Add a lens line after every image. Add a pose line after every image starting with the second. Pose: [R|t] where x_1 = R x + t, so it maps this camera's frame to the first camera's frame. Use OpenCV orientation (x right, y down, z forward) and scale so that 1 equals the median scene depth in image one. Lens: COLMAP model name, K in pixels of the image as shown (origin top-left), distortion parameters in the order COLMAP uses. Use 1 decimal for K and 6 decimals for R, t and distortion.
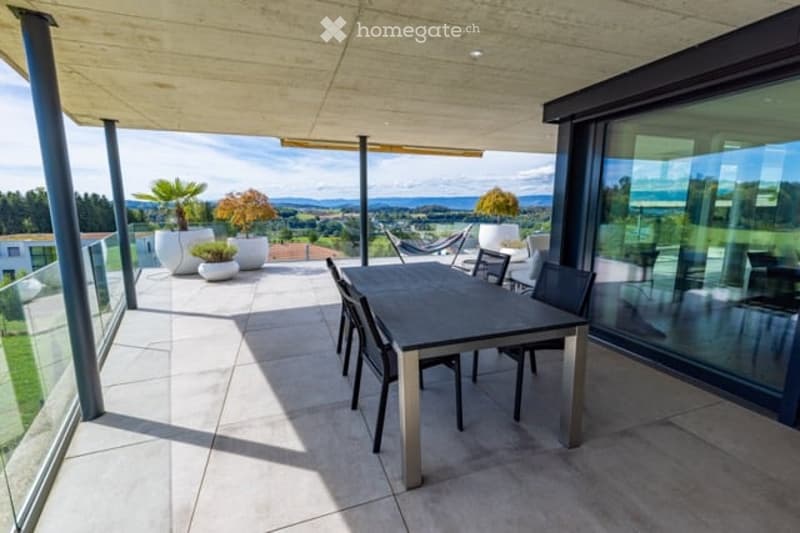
lens RADIAL K [[349.9, 0, 400.0], [0, 349.9, 266.5], [0, 0, 1]] dist [-0.000019, 0.000257]
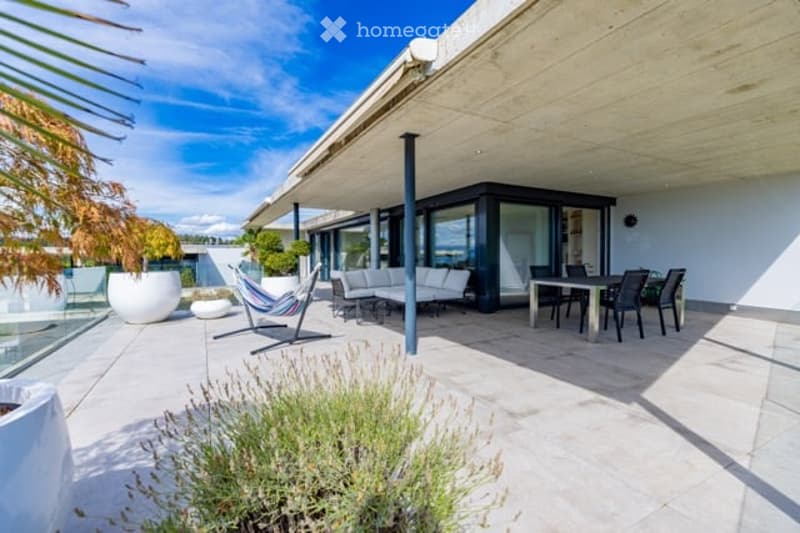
lens RADIAL K [[361.3, 0, 400.1], [0, 361.3, 269.4], [0, 0, 1]] dist [-0.002955, -0.000677]
pose [[-0.169914, -0.031064, 0.984969, -0.624713], [0.167984, 0.983961, 0.060010, -0.115790], [-0.971036, 0.175656, -0.161971, 0.898593]]
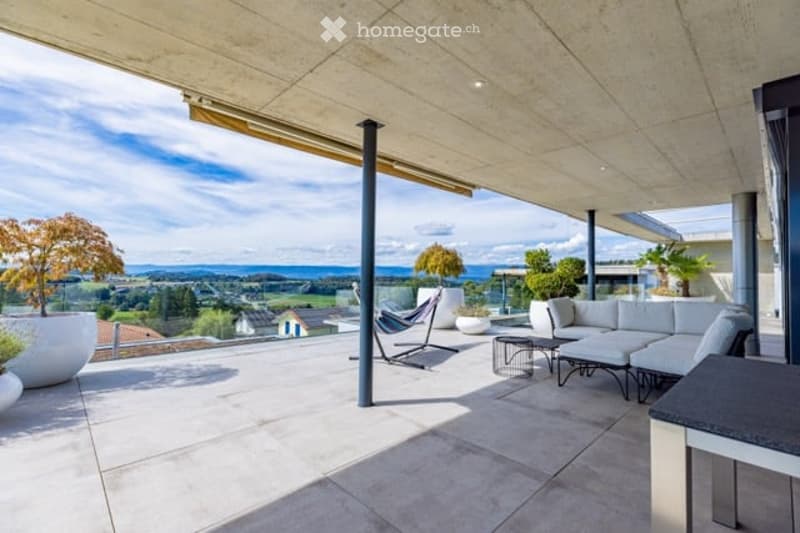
lens RADIAL K [[361.3, 0, 400.1], [0, 361.3, 269.4], [0, 0, 1]] dist [-0.002955, -0.000677]
pose [[0.903949, 0.019635, 0.427189, -0.231774], [0.059888, 0.983289, -0.171920, -0.033433], [-0.423425, 0.180991, 0.887667, 0.392635]]
